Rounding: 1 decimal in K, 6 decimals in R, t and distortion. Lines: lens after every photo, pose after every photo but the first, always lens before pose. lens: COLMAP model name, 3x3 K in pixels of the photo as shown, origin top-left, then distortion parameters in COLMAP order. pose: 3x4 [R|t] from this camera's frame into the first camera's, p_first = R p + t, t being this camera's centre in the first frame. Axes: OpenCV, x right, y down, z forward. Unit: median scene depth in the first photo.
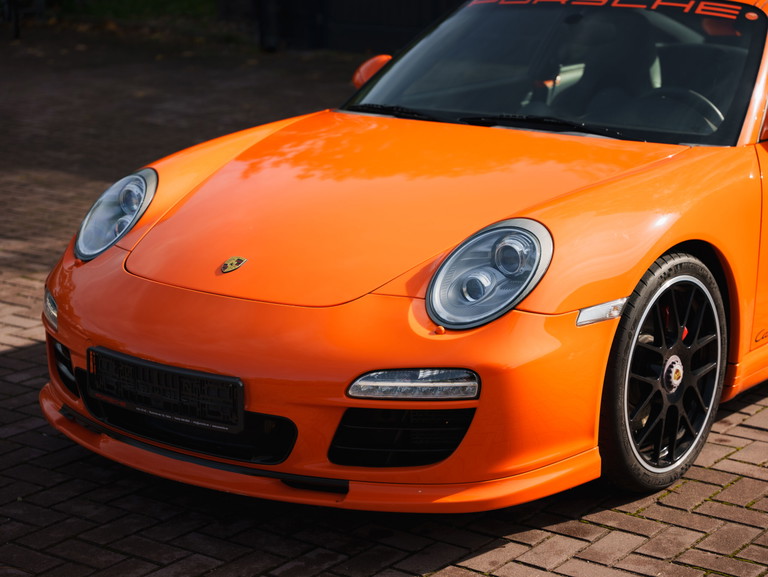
lens RADIAL K [[1712.2, 0, 384.0], [0, 1712.2, 288.5], [0, 0, 1]] dist [0.039004, 0.145761]
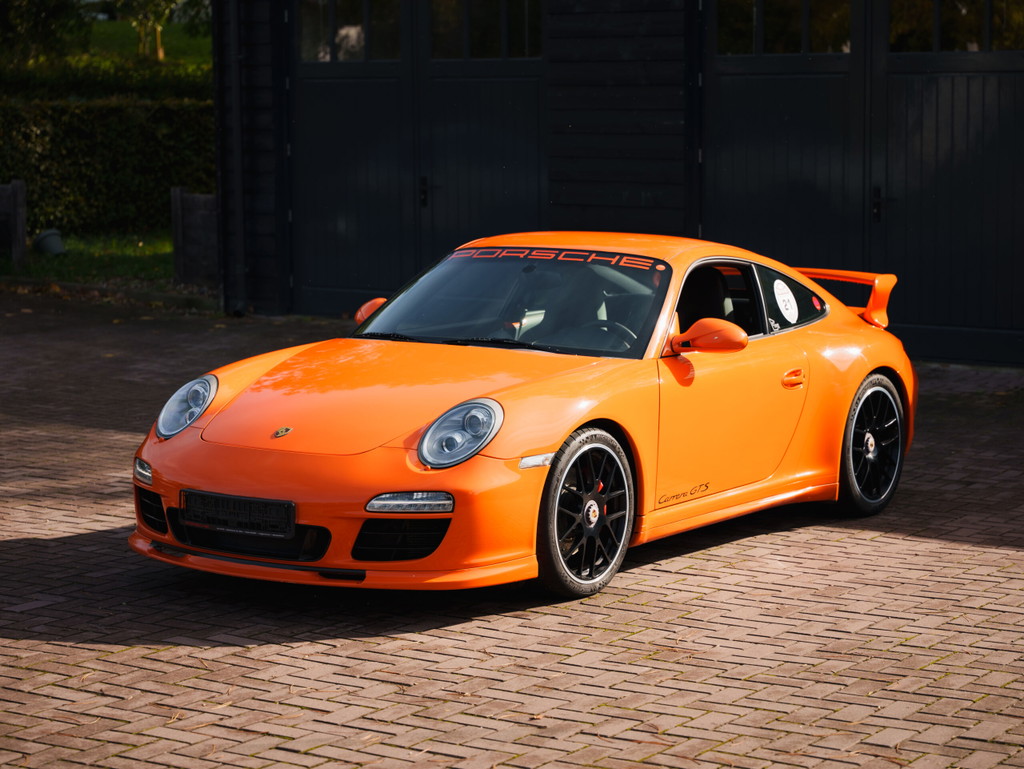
lens RADIAL K [[2554.1, 0, 488.3], [0, 2554.1, 385.2], [0, 0, 1]] dist [0.027595, 0.269920]
pose [[0.998159, 0.005069, 0.060444, -0.044912], [0.002373, 0.992476, -0.122413, 0.205082], [-0.060610, 0.122331, 0.990637, -1.109858]]
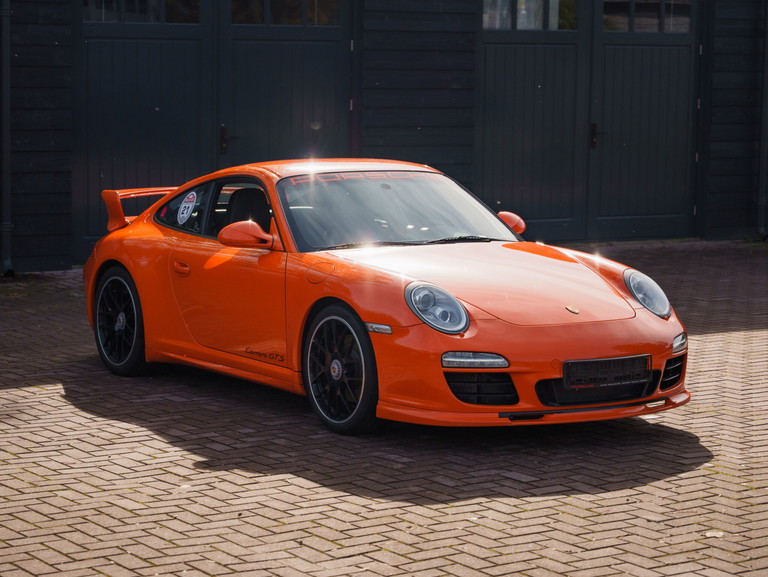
lens RADIAL K [[1915.6, 0, 366.2], [0, 1915.6, 289.1], [0, 0, 1]] dist [0.027595, 0.269920]
pose [[0.327027, -0.094473, 0.940281, -2.113852], [0.202131, 0.978957, 0.028059, -0.139465], [-0.923145, 0.180884, 0.339241, 0.479370]]
